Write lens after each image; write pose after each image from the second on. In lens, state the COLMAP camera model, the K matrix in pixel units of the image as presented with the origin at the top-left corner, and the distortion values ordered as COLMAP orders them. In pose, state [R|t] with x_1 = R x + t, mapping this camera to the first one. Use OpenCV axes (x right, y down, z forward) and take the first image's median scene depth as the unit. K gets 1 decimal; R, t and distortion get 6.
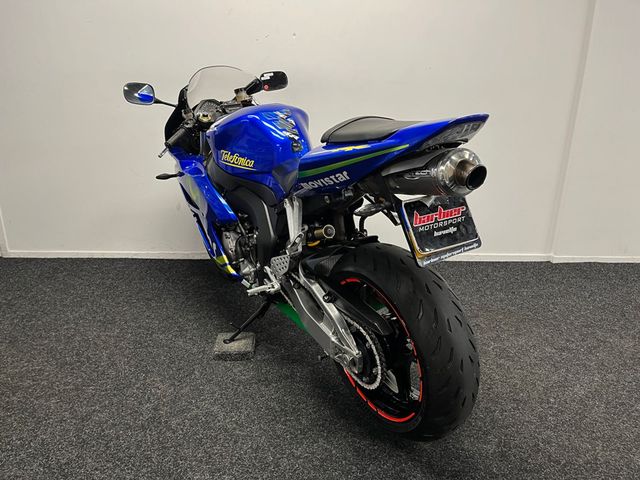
lens RADIAL K [[476.5, 0, 320.0], [0, 476.5, 240.0], [0, 0, 1]] dist [0.081245, -0.108252]
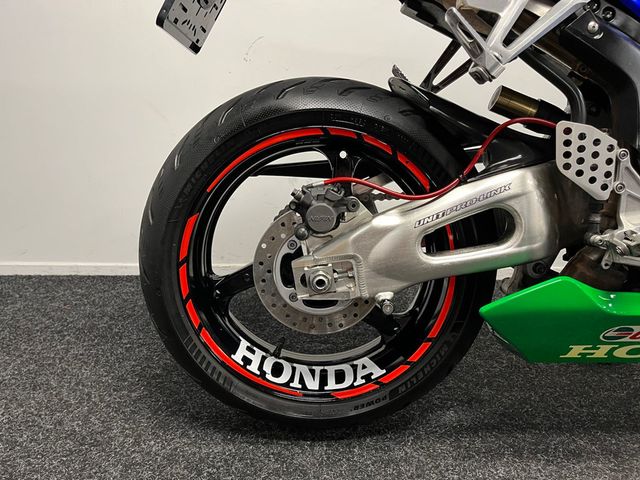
lens RADIAL K [[479.4, 0, 319.9], [0, 479.4, 242.7], [0, 0, 1]] dist [0.085488, -0.111290]
pose [[0.999789, -0.000793, -0.020524, -0.189237], [-0.000043, 0.999170, -0.040723, 0.022764], [0.020540, 0.040716, 0.998960, 0.461251]]
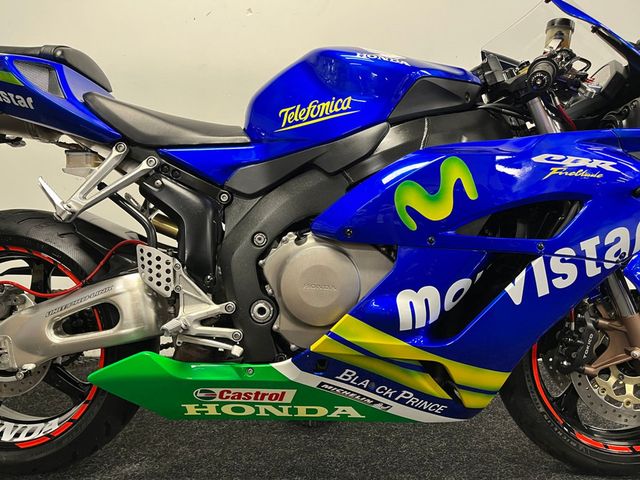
lens RADIAL K [[479.4, 0, 319.9], [0, 479.4, 242.7], [0, 0, 1]] dist [0.085488, -0.111290]
pose [[0.999186, -0.007167, -0.039698, 0.062566], [-0.000899, 0.979892, -0.199526, 0.022659], [0.040330, 0.199399, 0.979088, 0.362886]]
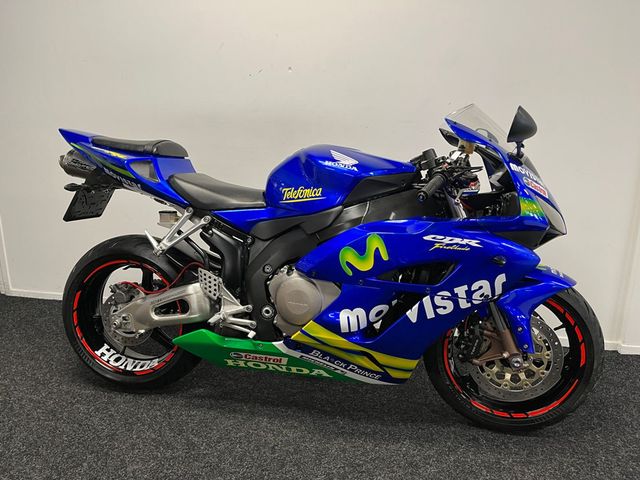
lens RADIAL K [[479.4, 0, 319.9], [0, 479.4, 242.7], [0, 0, 1]] dist [0.085488, -0.111290]
pose [[0.975905, 0.048289, -0.212784, 0.185706], [-0.064535, 0.995452, -0.070071, -0.043279], [0.208432, 0.082114, 0.974584, 0.152763]]
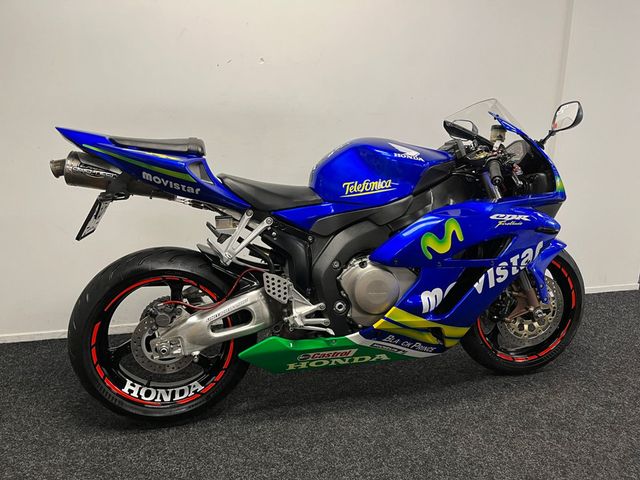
lens RADIAL K [[479.4, 0, 319.9], [0, 479.4, 242.7], [0, 0, 1]] dist [0.085488, -0.111290]
pose [[0.980037, -0.062296, 0.188804, -0.118479], [0.073226, 0.995986, -0.051476, -0.045952], [-0.184839, 0.064273, 0.980665, 0.141754]]
